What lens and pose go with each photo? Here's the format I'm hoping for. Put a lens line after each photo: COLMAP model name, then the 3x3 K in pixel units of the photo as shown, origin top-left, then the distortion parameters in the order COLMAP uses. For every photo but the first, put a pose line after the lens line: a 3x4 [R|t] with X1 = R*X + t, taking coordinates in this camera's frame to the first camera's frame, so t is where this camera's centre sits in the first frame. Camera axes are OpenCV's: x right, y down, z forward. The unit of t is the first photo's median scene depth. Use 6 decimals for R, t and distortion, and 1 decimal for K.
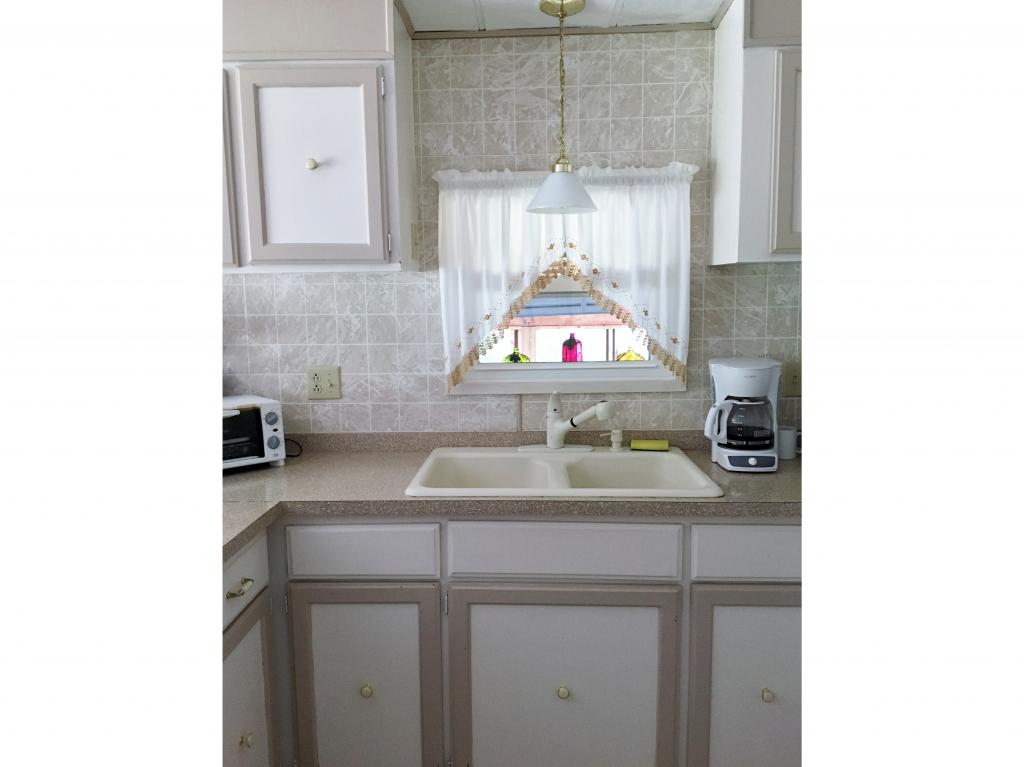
lens RADIAL K [[666.7, 0, 512.0], [0, 666.7, 383.5], [0, 0, 1]] dist [0.002051, -0.000290]
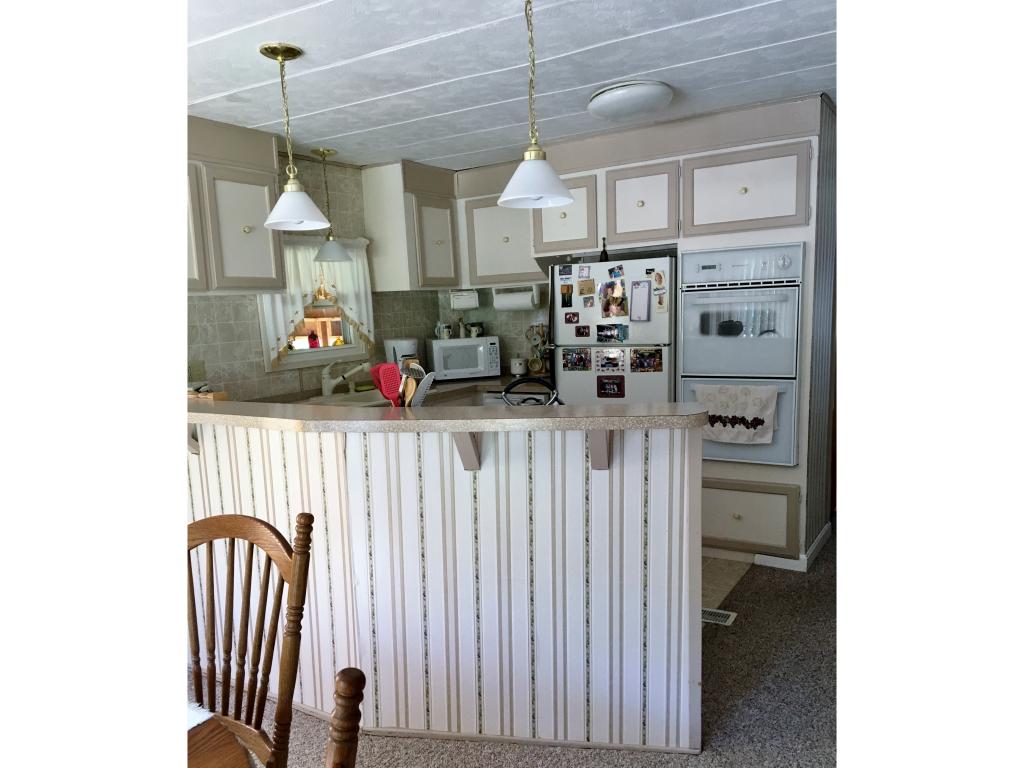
lens RADIAL K [[666.7, 0, 512.0], [0, 666.7, 384.0], [0, 0, 1]] dist [0.002051, -0.000290]
pose [[0.505963, -0.113633, 0.855037, -1.162288], [0.144142, 0.988484, 0.046072, 0.055111], [-0.850426, 0.099936, 0.516516, -0.300600]]
